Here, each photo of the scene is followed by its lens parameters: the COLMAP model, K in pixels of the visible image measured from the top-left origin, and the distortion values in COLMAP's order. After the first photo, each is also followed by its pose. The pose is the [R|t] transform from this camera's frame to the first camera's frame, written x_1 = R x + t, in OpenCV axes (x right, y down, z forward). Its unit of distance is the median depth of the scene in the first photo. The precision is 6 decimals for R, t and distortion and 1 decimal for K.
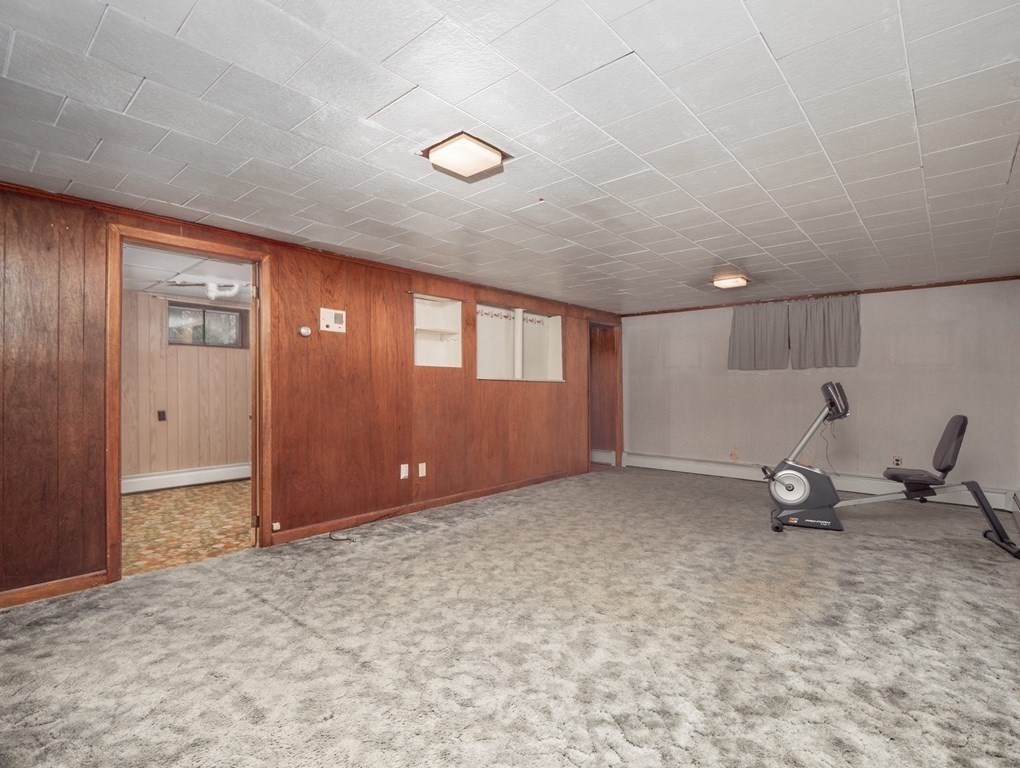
lens RADIAL K [[507.9, 0, 513.4], [0, 507.9, 387.4], [0, 0, 1]] dist [-0.006527, -0.001191]
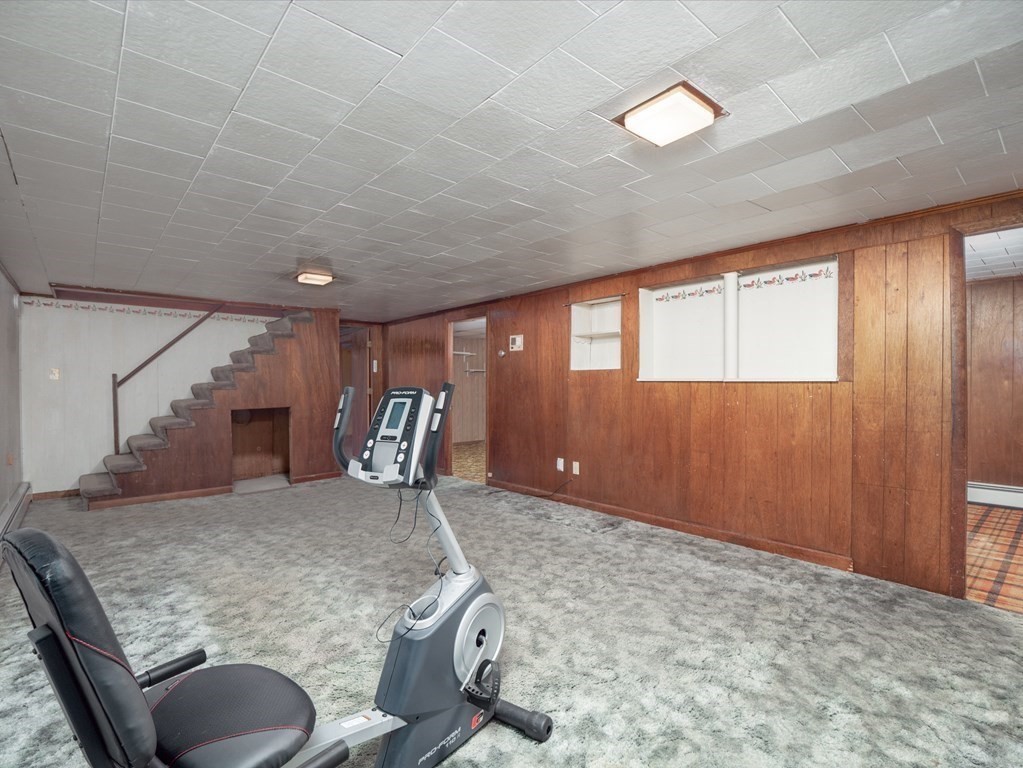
lens RADIAL K [[509.4, 0, 514.9], [0, 509.4, 387.5], [0, 0, 1]] dist [-0.006527, -0.001191]
pose [[-0.140480, 0.009643, -0.990037, 0.895183], [0.009712, 0.999918, 0.008362, -0.017066], [0.990036, -0.008440, -0.140562, 1.024825]]
